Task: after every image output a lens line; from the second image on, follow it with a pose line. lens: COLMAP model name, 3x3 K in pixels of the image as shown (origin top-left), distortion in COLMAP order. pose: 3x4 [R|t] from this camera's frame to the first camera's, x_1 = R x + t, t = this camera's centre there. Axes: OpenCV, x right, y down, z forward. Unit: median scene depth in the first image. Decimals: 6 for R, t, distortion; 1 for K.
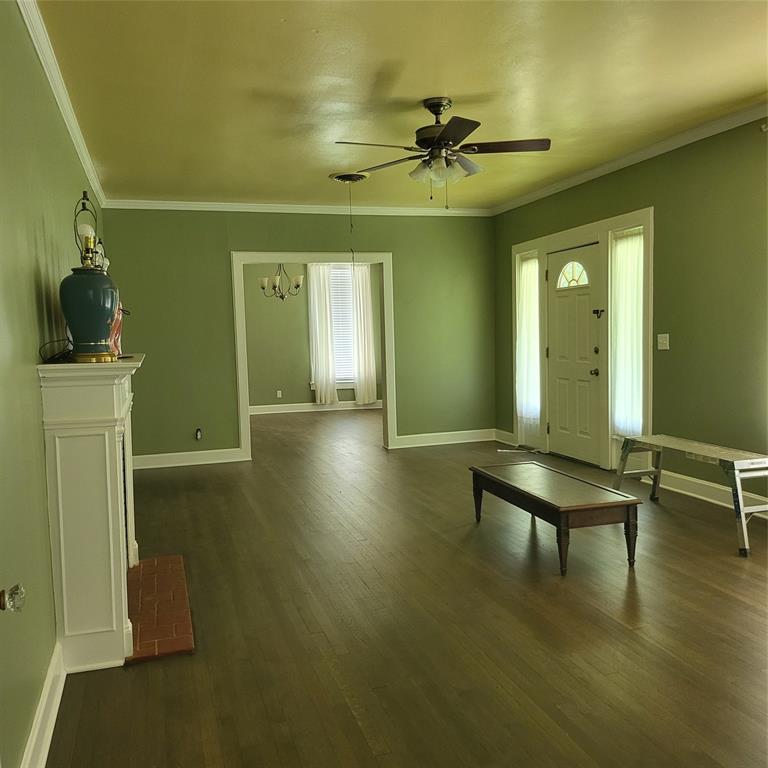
lens RADIAL K [[710.1, 0, 387.6], [0, 710.1, 384.3], [0, 0, 1]] dist [0.058860, -0.076165]
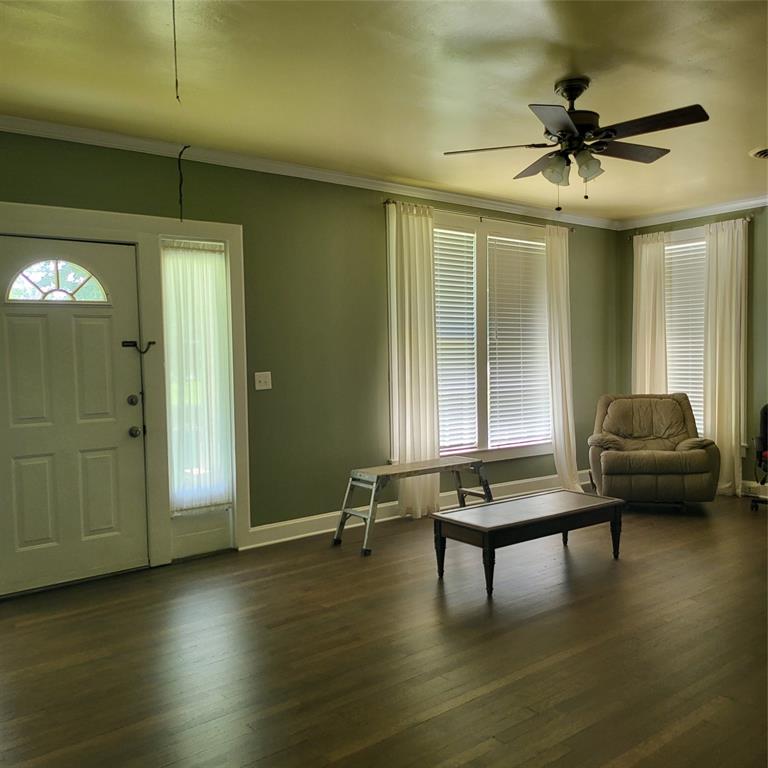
lens RADIAL K [[710.1, 0, 387.6], [0, 710.1, 384.3], [0, 0, 1]] dist [0.058860, -0.076165]
pose [[-0.353063, -0.007814, 0.935567, -0.439423], [0.103164, 0.993542, 0.047230, -0.070432], [-0.929895, 0.113192, -0.349977, 1.020585]]
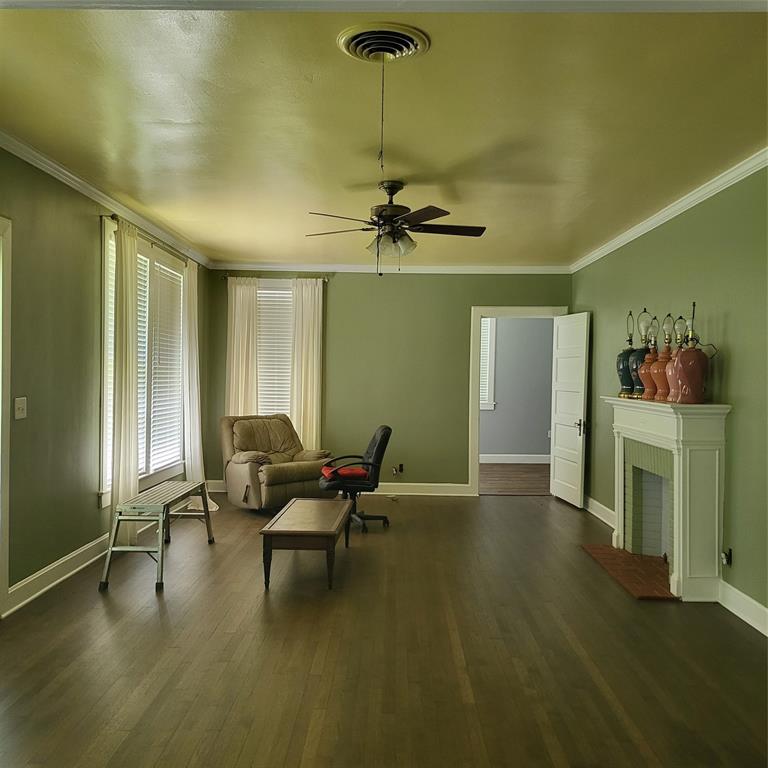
lens RADIAL K [[710.1, 0, 387.6], [0, 710.1, 384.3], [0, 0, 1]] dist [0.058860, -0.076165]
pose [[-0.949697, 0.003334, 0.313152, -0.188241], [0.031688, 0.995834, 0.085500, -0.118403], [-0.311562, 0.091122, -0.945847, 1.384300]]
